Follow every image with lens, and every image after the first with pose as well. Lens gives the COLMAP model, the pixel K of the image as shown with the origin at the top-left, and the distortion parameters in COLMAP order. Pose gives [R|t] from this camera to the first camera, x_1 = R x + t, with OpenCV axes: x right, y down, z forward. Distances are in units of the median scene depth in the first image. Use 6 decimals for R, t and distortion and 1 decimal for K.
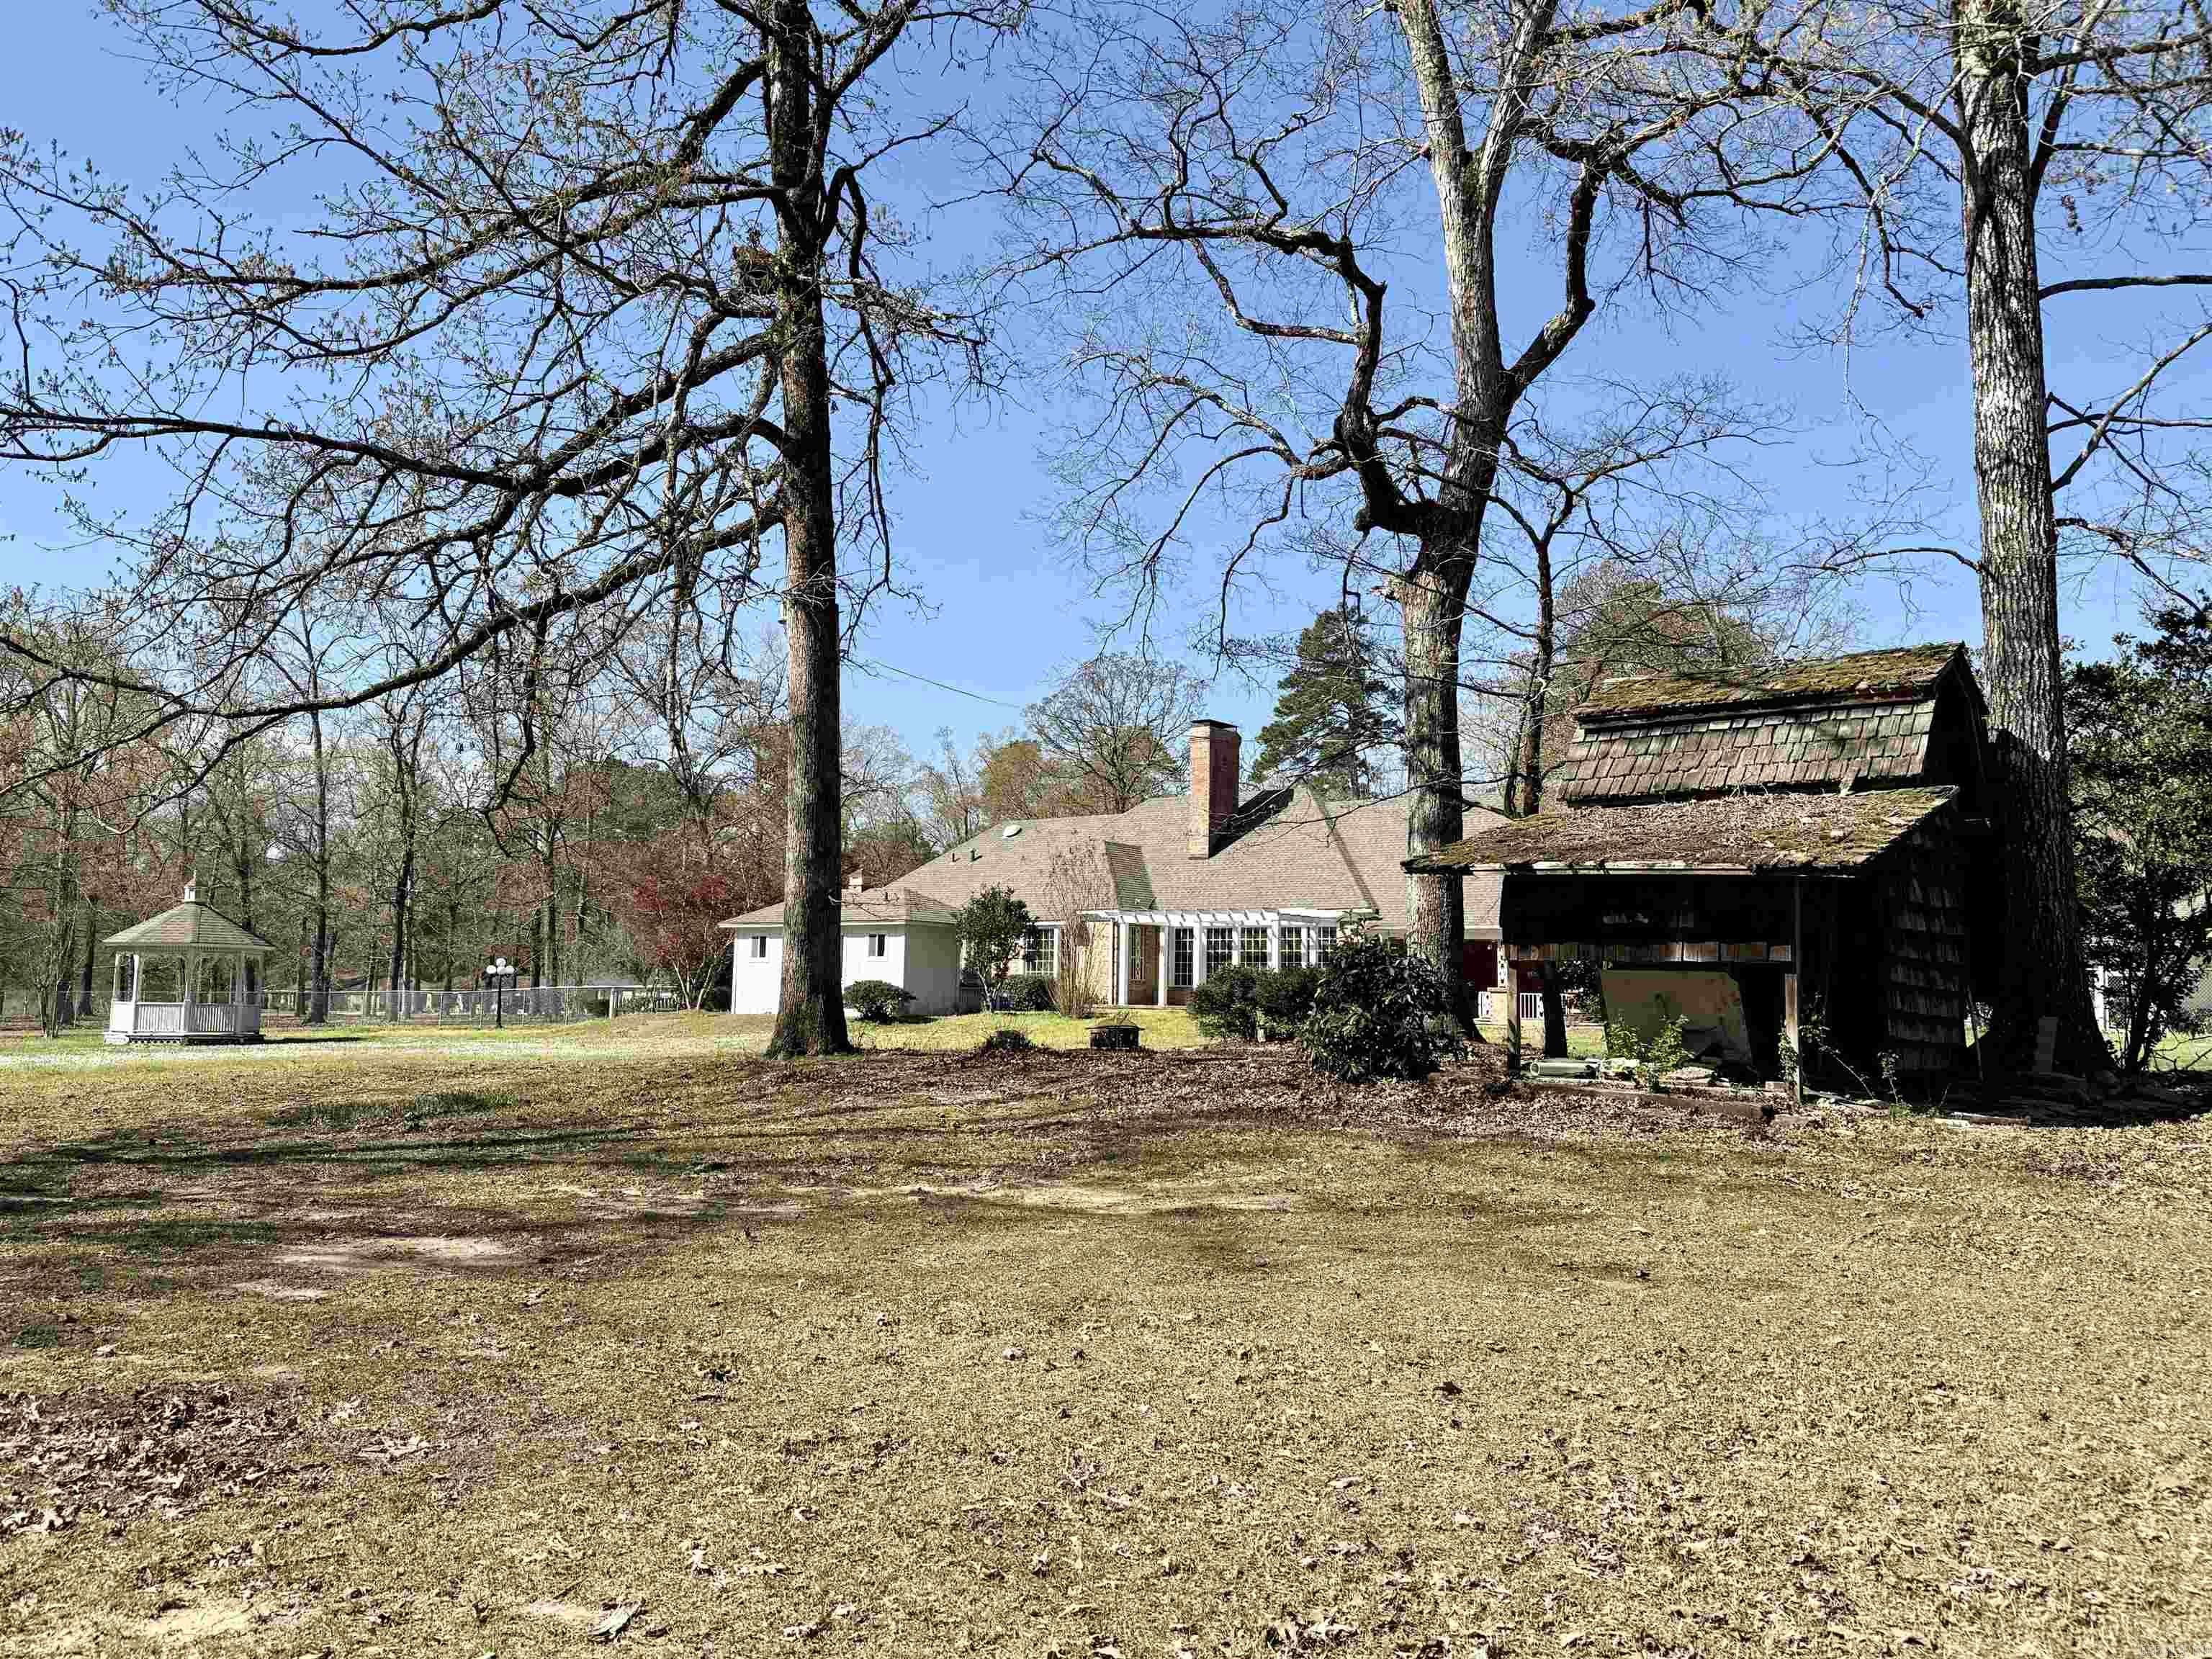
lens RADIAL K [[1924.8, 0, 1108.0], [0, 1924.8, 833.9], [0, 0, 1]] dist [0.002169, -0.006342]
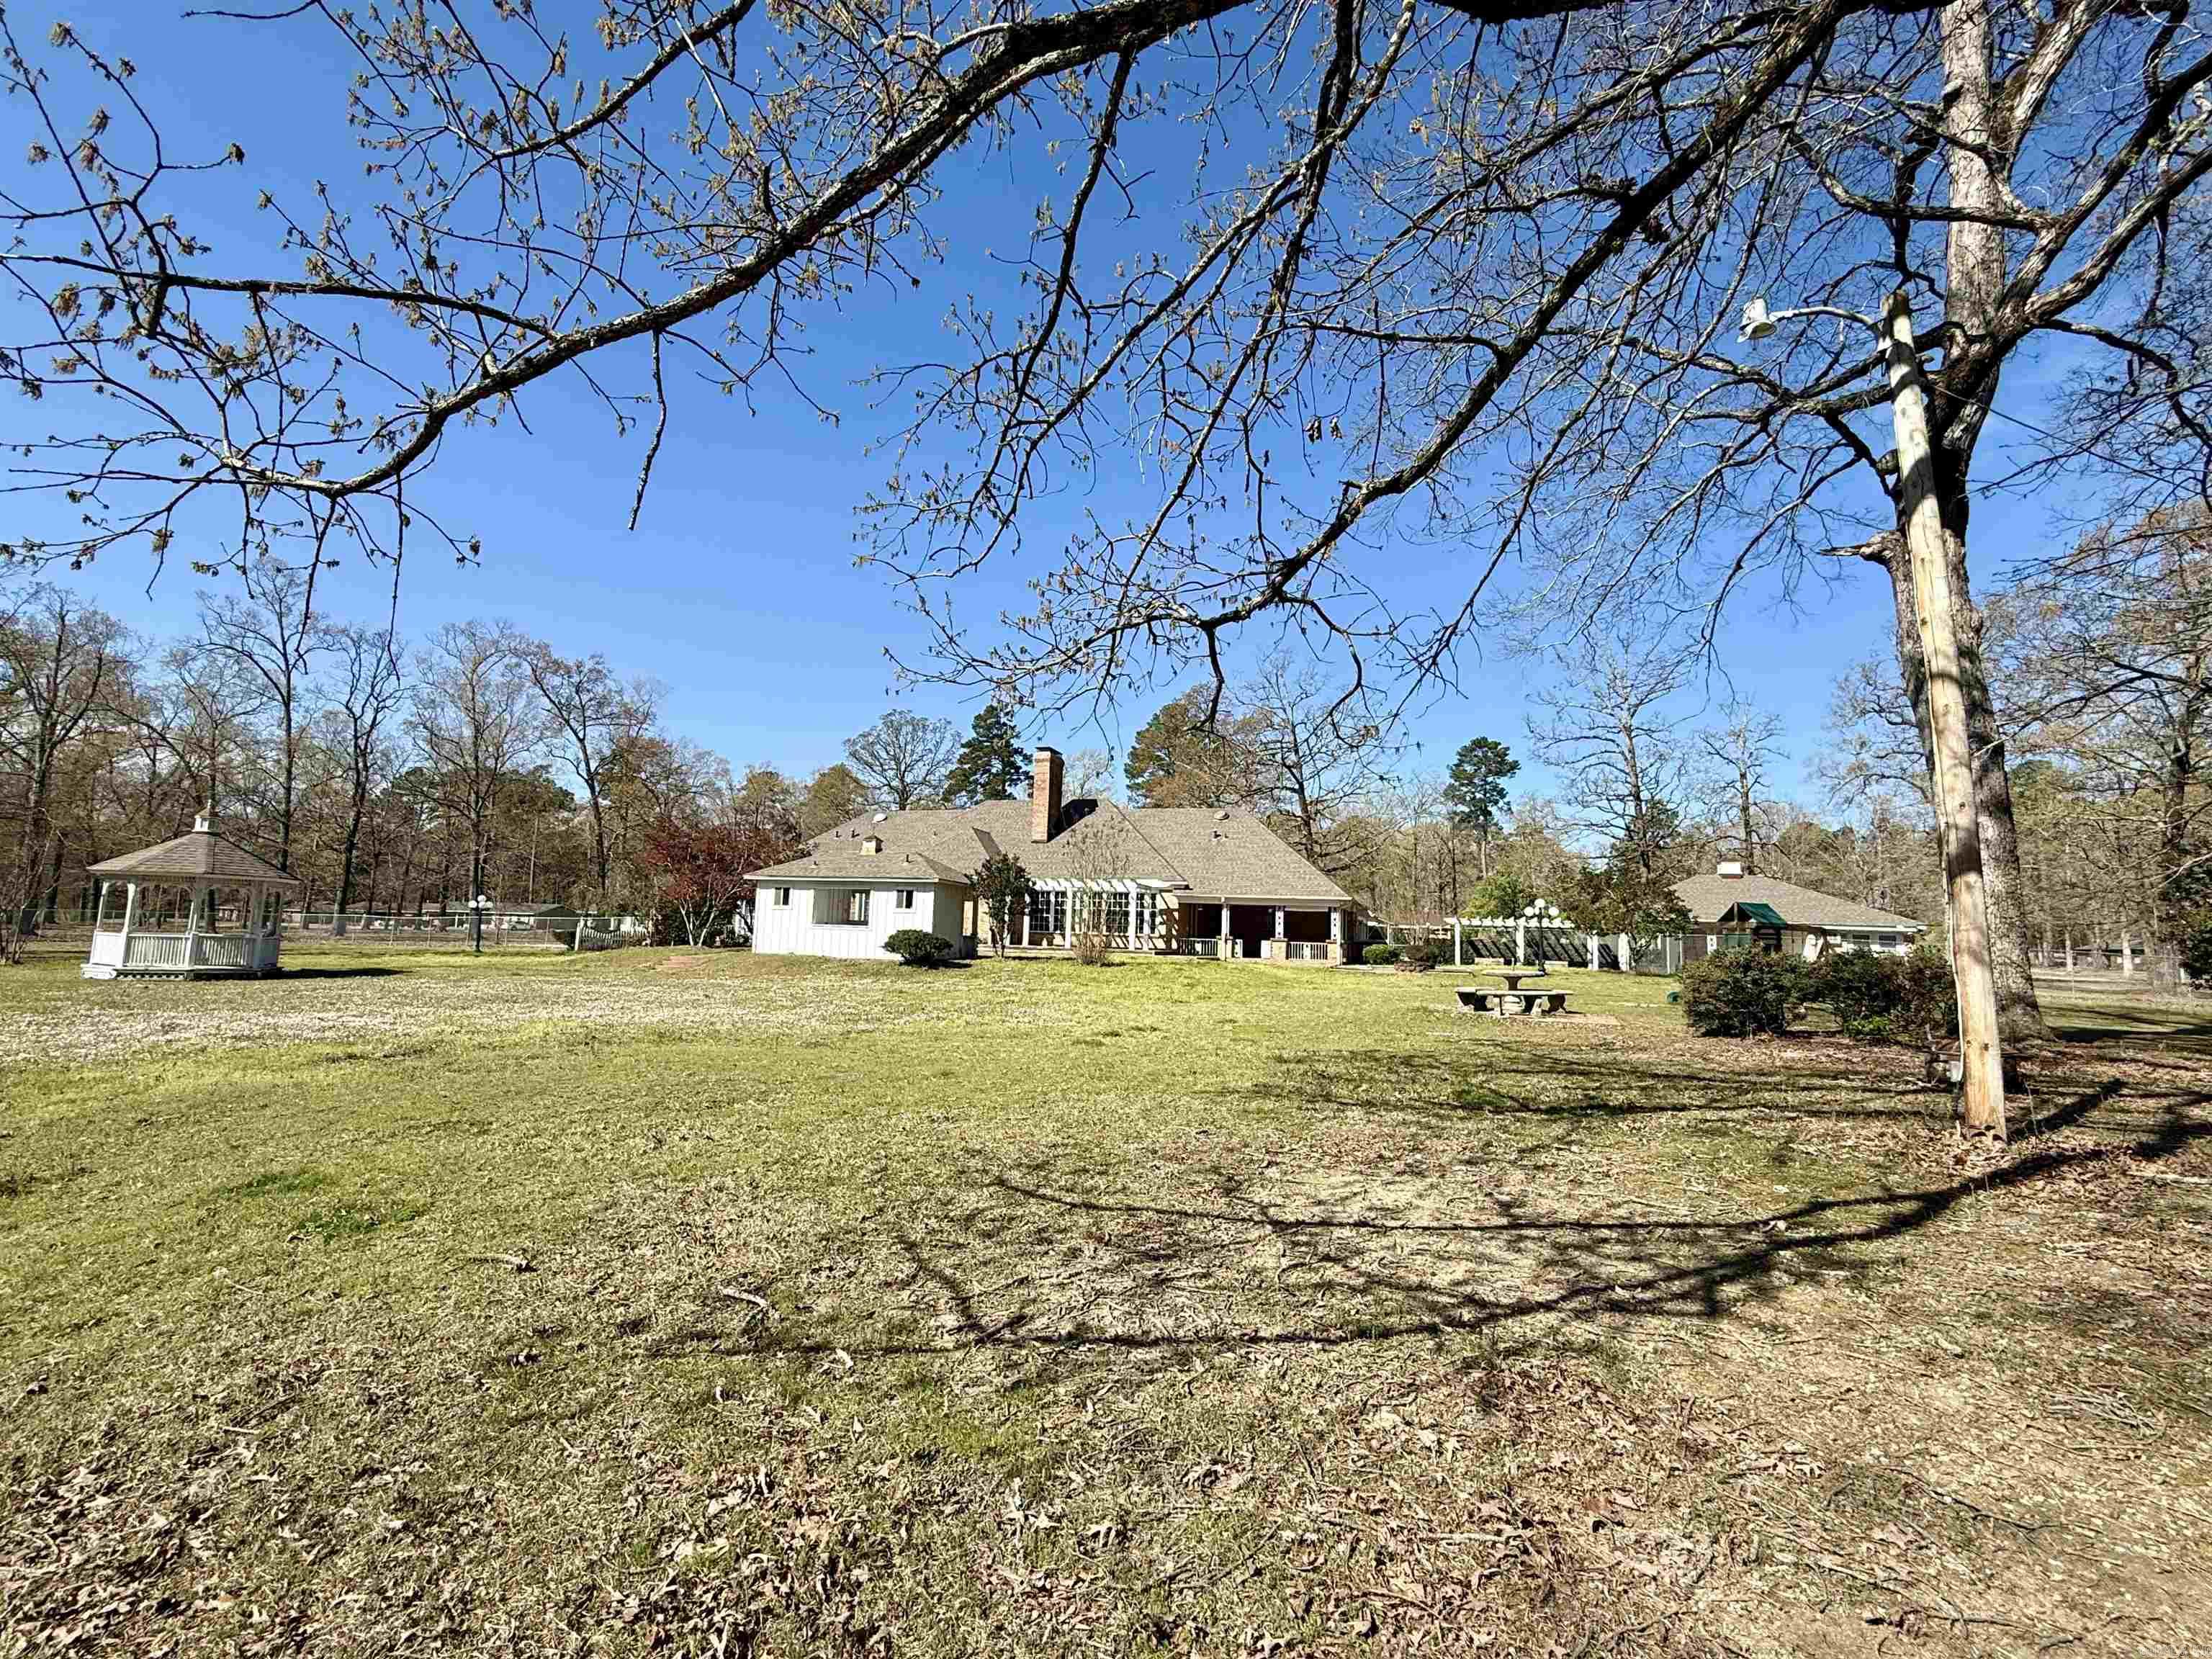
lens RADIAL K [[1008.1, 0, 1102.4], [0, 1008.1, 823.1], [0, 0, 1]] dist [-0.000330, 0.000628]
pose [[0.948852, 0.055642, 0.310780, -0.167631], [-0.050229, 0.998415, -0.025402, 0.017328], [-0.311701, 0.008493, 0.950142, 0.306098]]
